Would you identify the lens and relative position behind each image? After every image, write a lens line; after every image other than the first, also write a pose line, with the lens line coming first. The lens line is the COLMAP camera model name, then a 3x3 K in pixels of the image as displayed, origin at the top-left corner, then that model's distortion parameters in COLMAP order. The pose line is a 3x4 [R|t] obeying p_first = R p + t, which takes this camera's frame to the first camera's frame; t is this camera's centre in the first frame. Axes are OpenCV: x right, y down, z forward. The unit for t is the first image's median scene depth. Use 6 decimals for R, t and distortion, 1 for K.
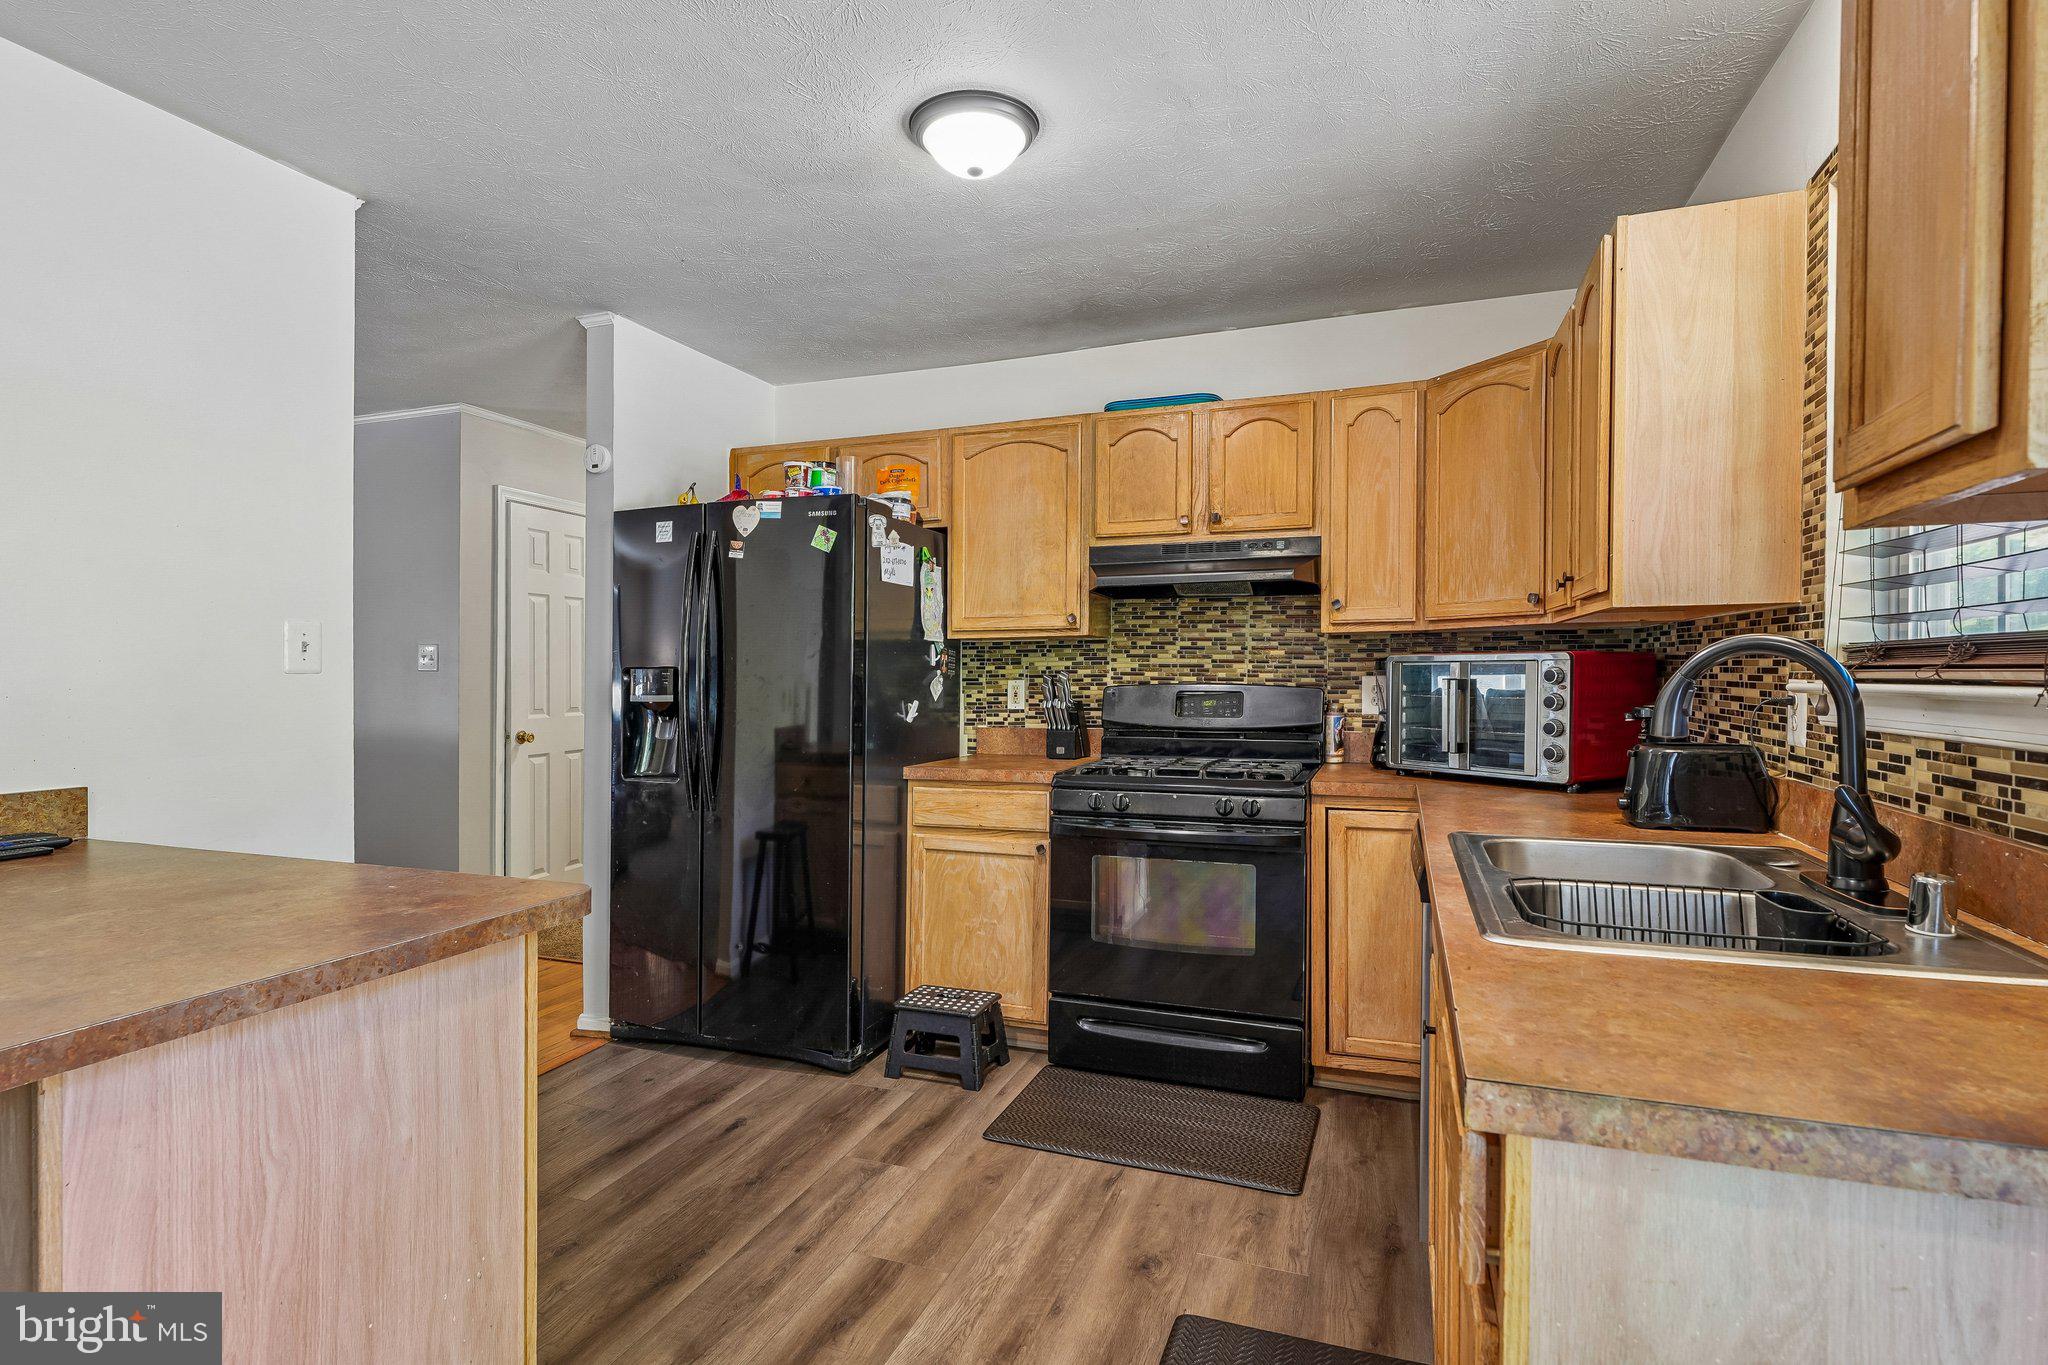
lens RADIAL K [[1003.0, 0, 1024.0], [0, 1003.0, 682.5], [0, 0, 1]] dist [-0.000177, -0.000663]
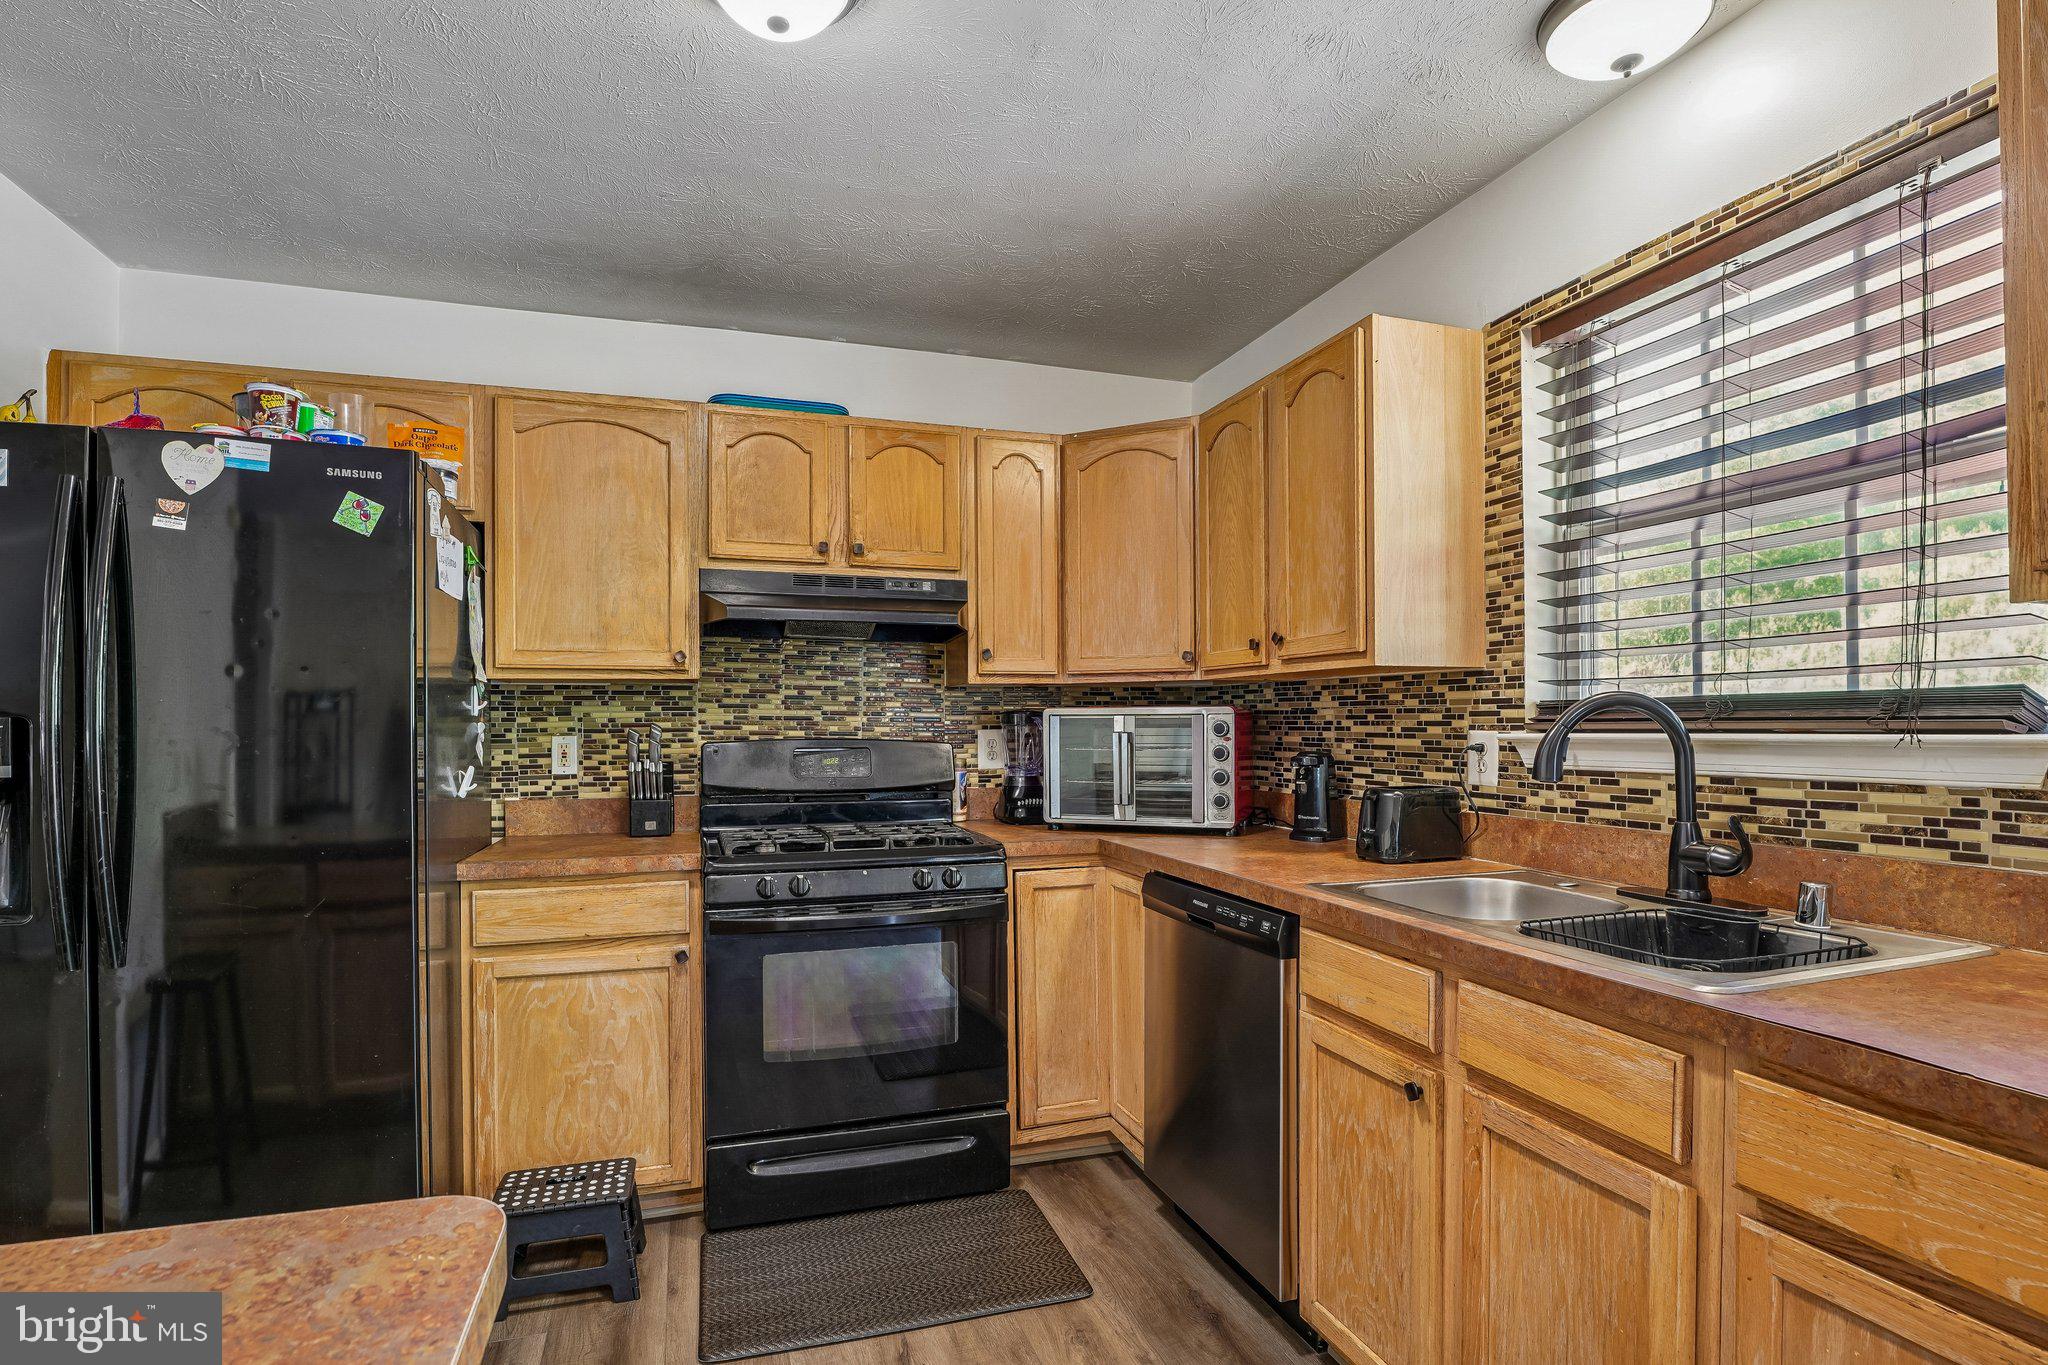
lens RADIAL K [[992.6, 0, 1024.3], [0, 992.6, 737.7], [0, 0, 1]] dist [-0.030342, 0.000037]
pose [[0.782572, -0.006361, 0.622527, -0.241765], [0.006831, 0.999975, 0.001631, 0.000005], [-0.622522, 0.002976, 0.782596, 0.242935]]
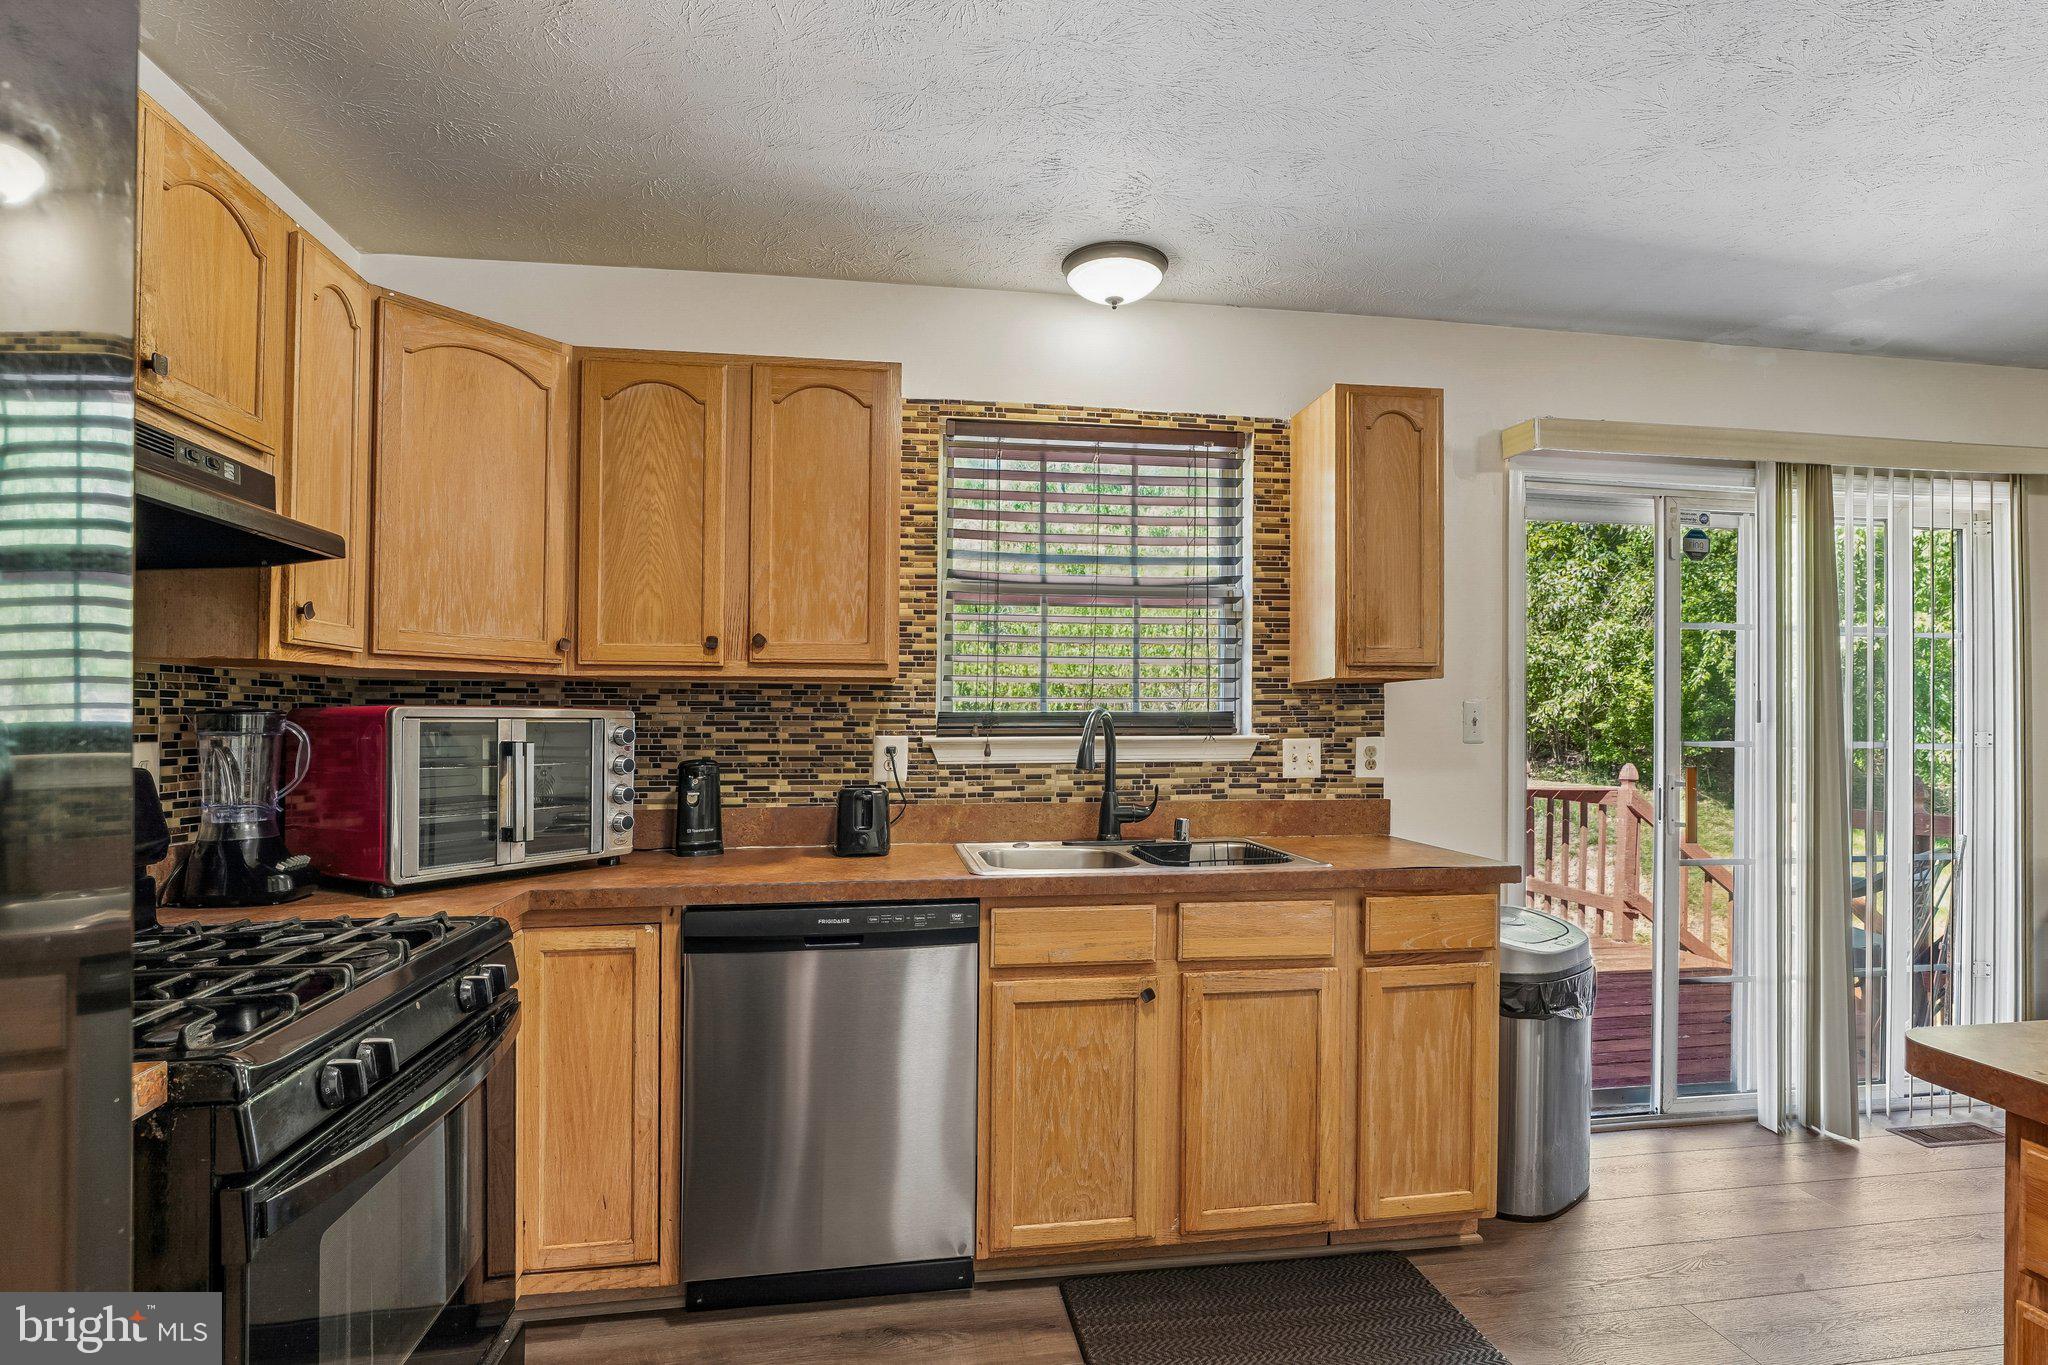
lens RADIAL K [[1029.7, 0, 1031.2], [0, 1029.7, 721.5], [0, 0, 1]] dist [0.000869, -0.000489]
pose [[-0.482471, 0.008887, 0.875867, -0.372193], [0.013274, 0.999908, -0.002834, -0.009916], [-0.875812, 0.010259, -0.482544, 0.917701]]
